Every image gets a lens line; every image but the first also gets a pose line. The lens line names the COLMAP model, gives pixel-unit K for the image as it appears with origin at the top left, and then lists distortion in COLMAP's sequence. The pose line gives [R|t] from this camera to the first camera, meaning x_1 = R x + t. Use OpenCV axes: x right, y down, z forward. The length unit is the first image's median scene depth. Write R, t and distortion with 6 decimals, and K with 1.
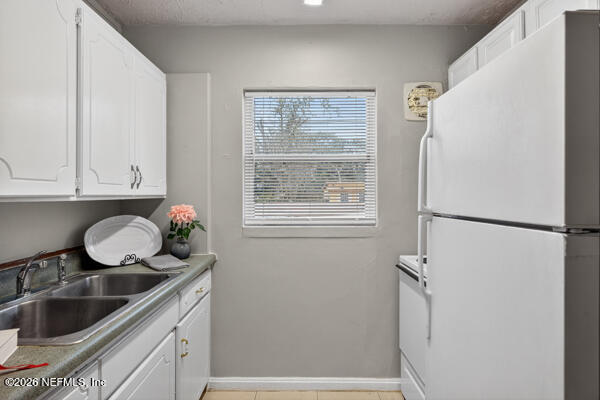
lens RADIAL K [[320.2, 0, 300.0], [0, 320.2, 200.0], [0, 0, 1]] dist [0.000941, -0.000030]
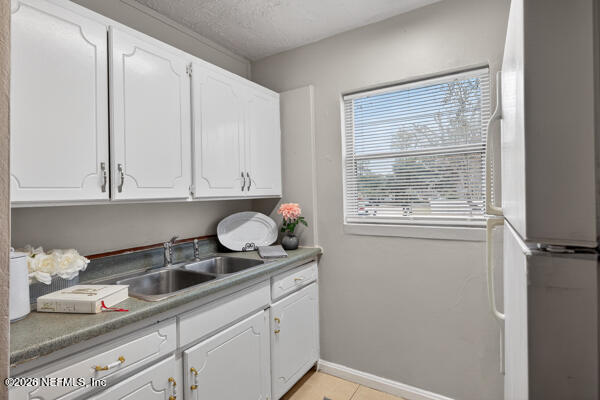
lens RADIAL K [[309.1, 0, 300.4], [0, 309.1, 195.1], [0, 0, 1]] dist [-0.003069, -0.000304]
pose [[0.855812, -0.014642, -0.517079, 0.263754], [0.012209, 0.999893, -0.008107, -0.005412], [0.517143, 0.000625, 0.855899, 0.066019]]
